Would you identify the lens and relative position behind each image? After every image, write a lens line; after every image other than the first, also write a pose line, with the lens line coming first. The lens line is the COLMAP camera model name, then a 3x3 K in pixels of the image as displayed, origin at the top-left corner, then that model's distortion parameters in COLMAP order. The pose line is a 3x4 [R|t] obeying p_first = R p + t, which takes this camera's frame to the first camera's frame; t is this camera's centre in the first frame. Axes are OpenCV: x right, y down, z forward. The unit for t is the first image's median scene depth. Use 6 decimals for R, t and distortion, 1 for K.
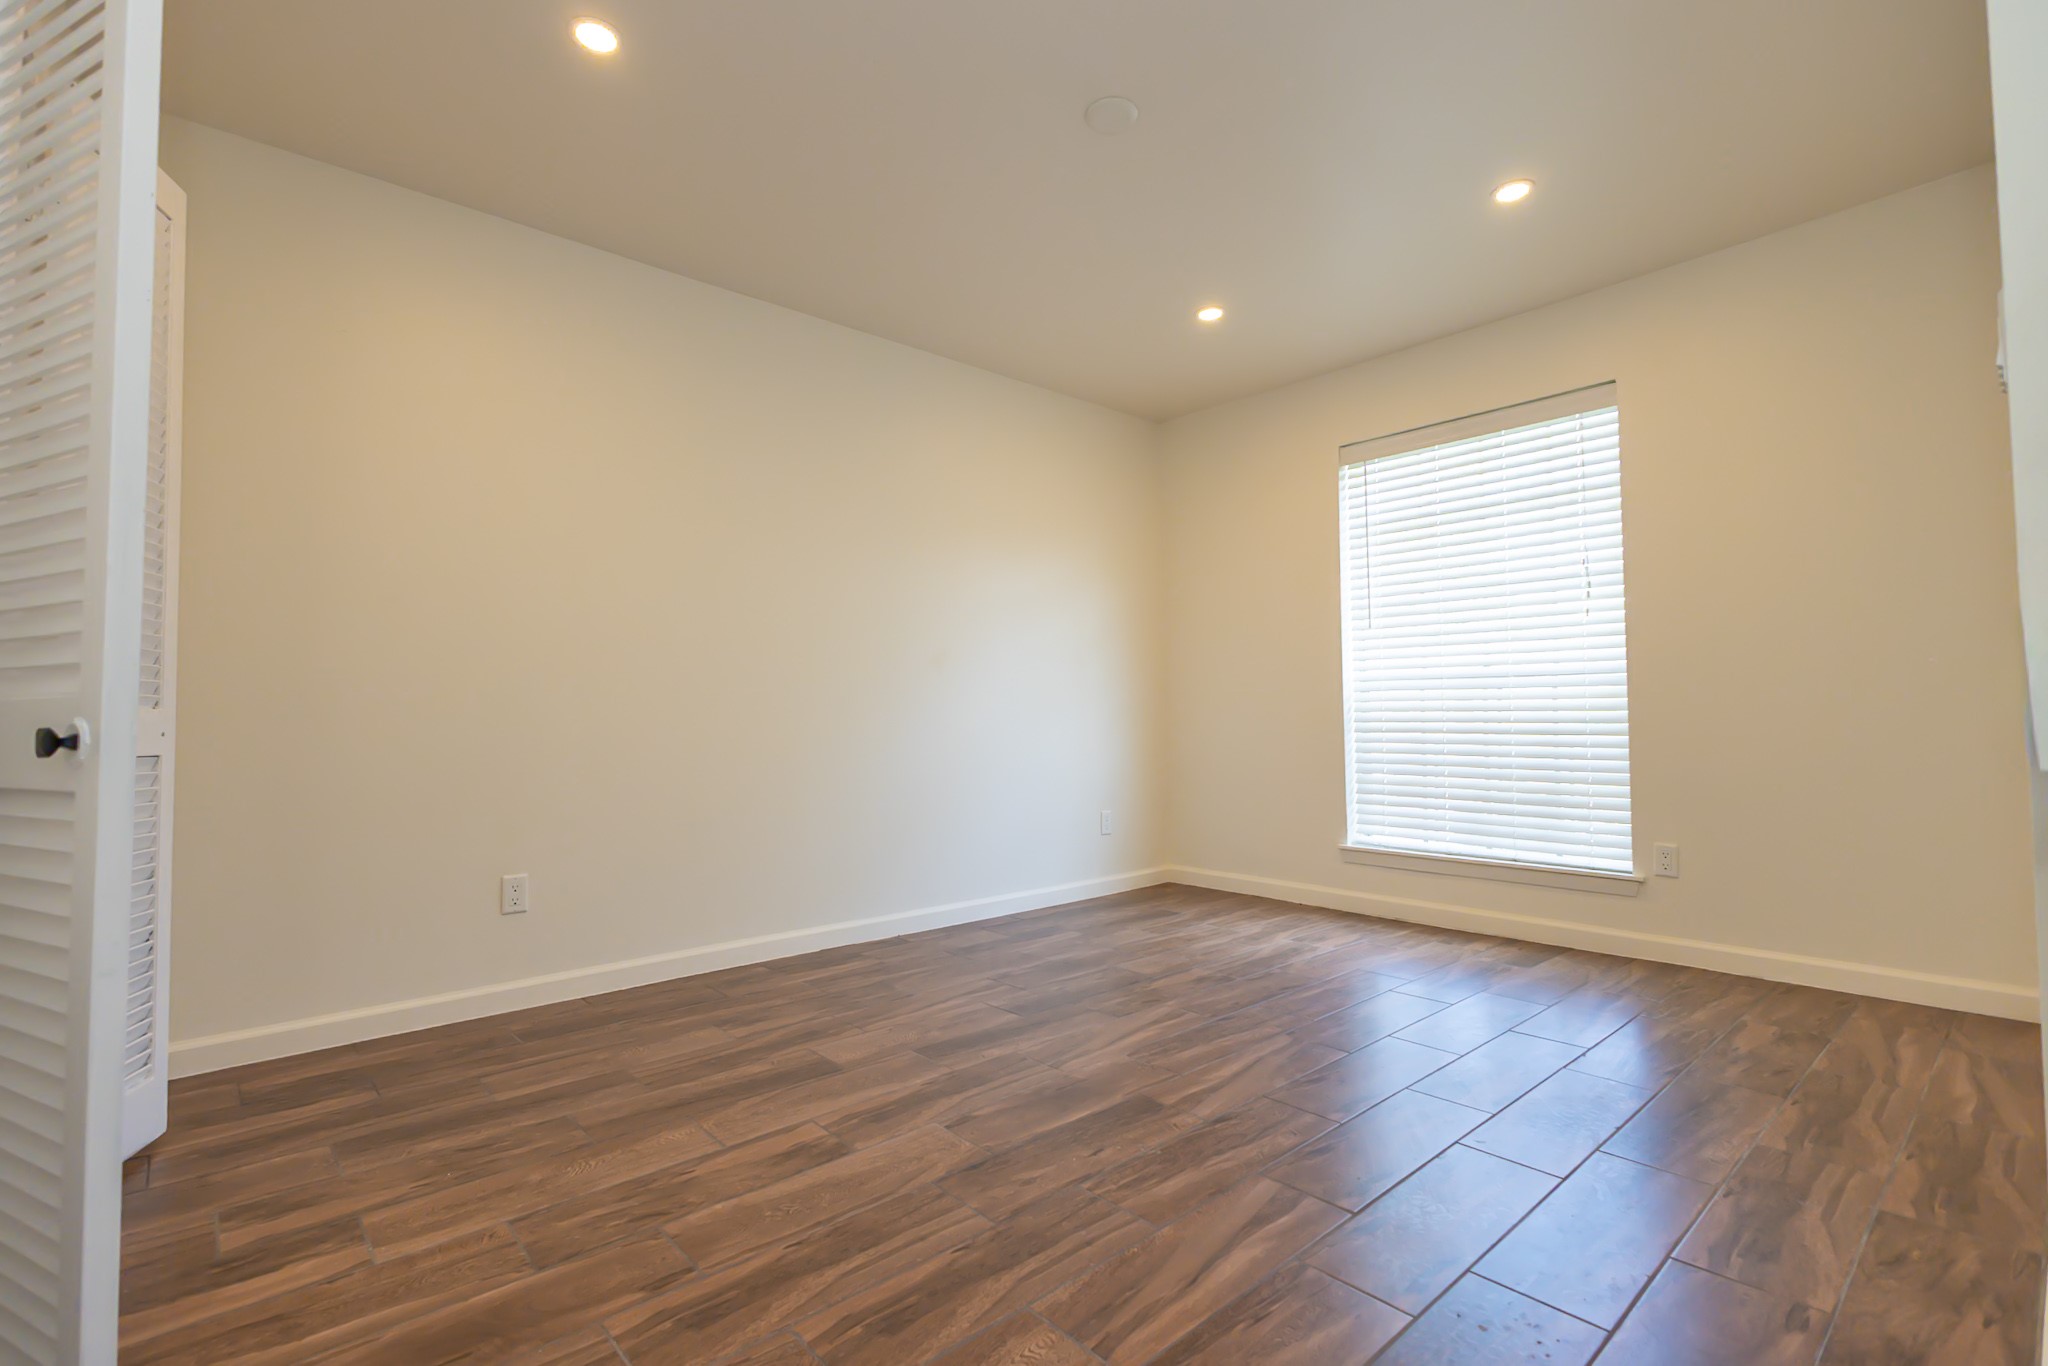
lens RADIAL K [[922.6, 0, 1024.0], [0, 922.6, 683.0], [0, 0, 1]] dist [0.002912, -0.000332]
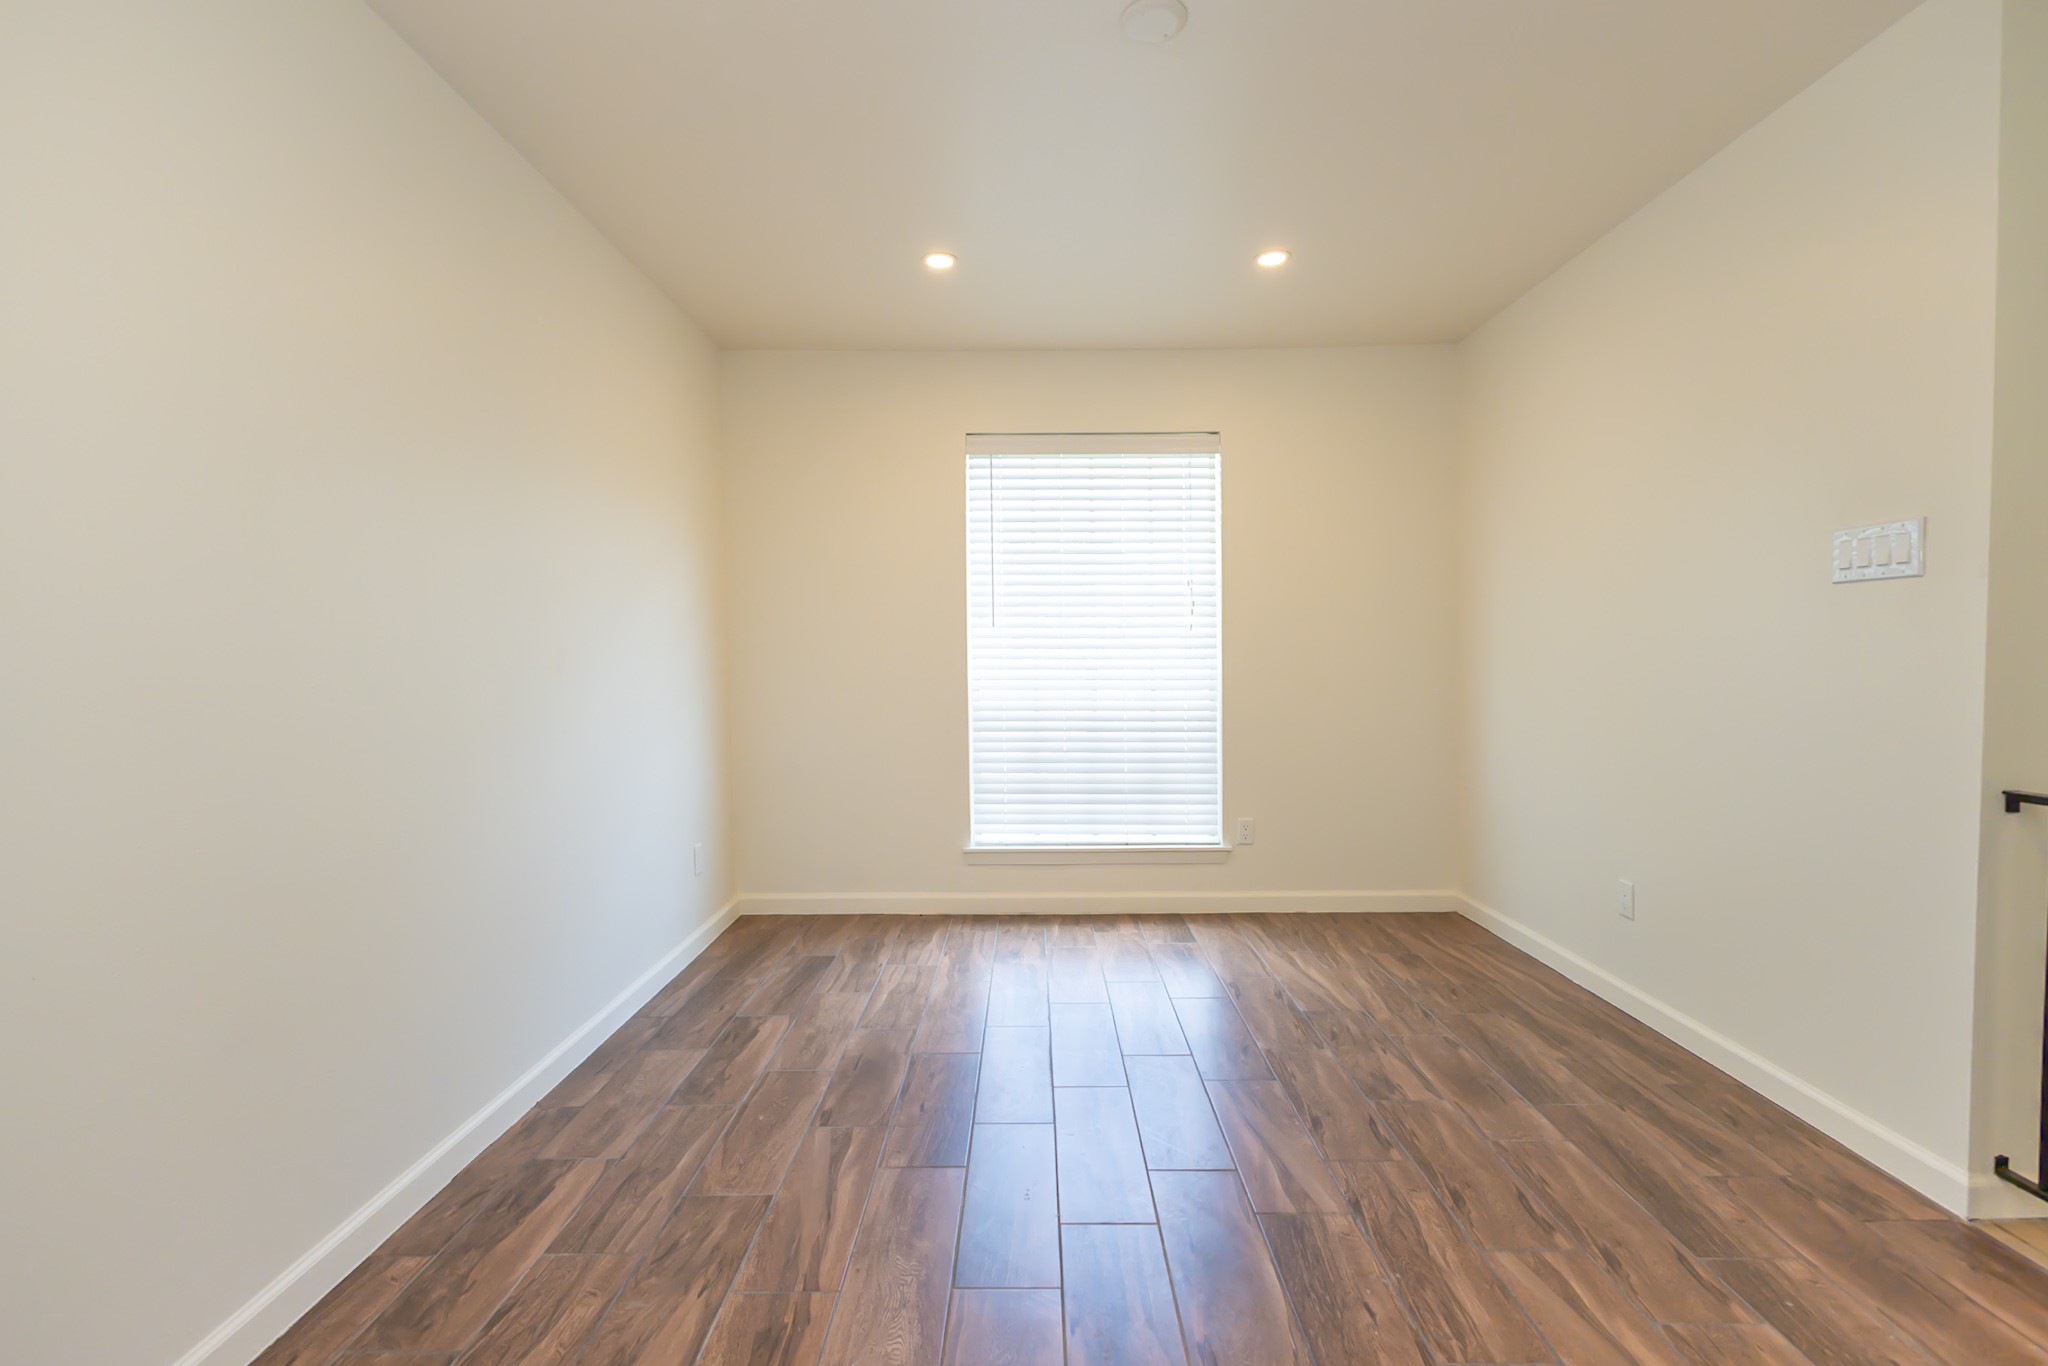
lens RADIAL K [[938.2, 0, 1024.0], [0, 938.2, 683.0], [0, 0, 1]] dist [0.006451, -0.000197]
pose [[0.674301, -0.019560, 0.738198, -0.407530], [-0.027302, 0.998305, 0.051391, -0.060966], [-0.737952, -0.054807, 0.672624, 0.352157]]
